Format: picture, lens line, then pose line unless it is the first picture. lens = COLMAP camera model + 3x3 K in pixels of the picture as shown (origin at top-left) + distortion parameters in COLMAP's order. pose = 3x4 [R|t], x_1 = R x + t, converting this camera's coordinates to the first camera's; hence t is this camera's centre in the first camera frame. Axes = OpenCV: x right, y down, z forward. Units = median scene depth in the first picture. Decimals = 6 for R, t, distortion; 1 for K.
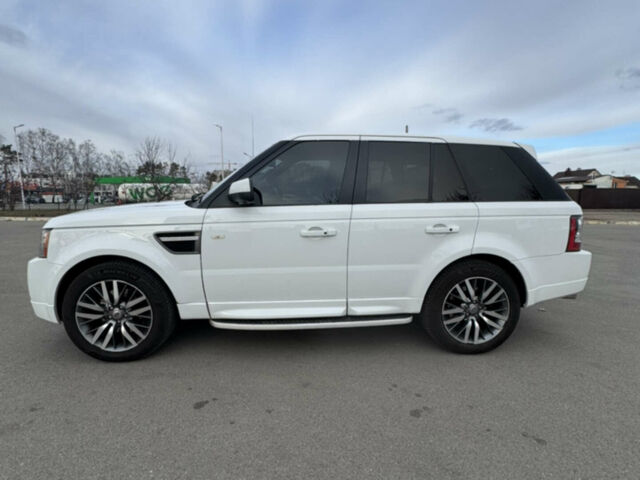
lens RADIAL K [[338.3, 0, 320.0], [0, 338.3, 240.0], [0, 0, 1]] dist [-0.001057, -0.000949]
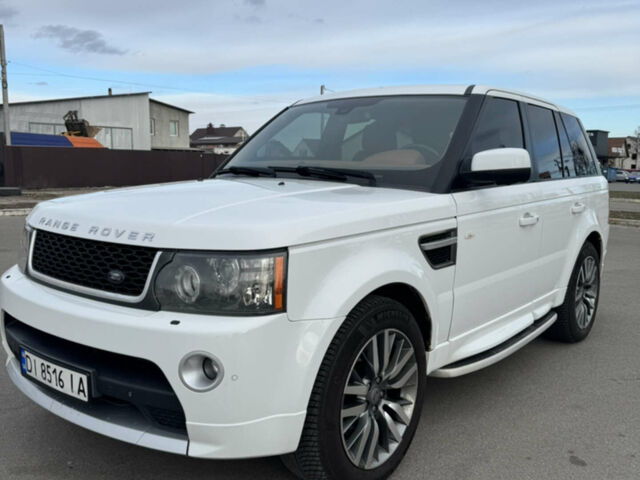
lens RADIAL K [[595.7, 0, 320.0], [0, 595.7, 240.0], [0, 0, 1]] dist [0.169168, -0.337382]
pose [[0.671530, -0.086982, 0.735854, -1.367458], [0.088009, 0.995419, 0.037348, -0.069766], [-0.735732, 0.039681, 0.676109, 0.419240]]
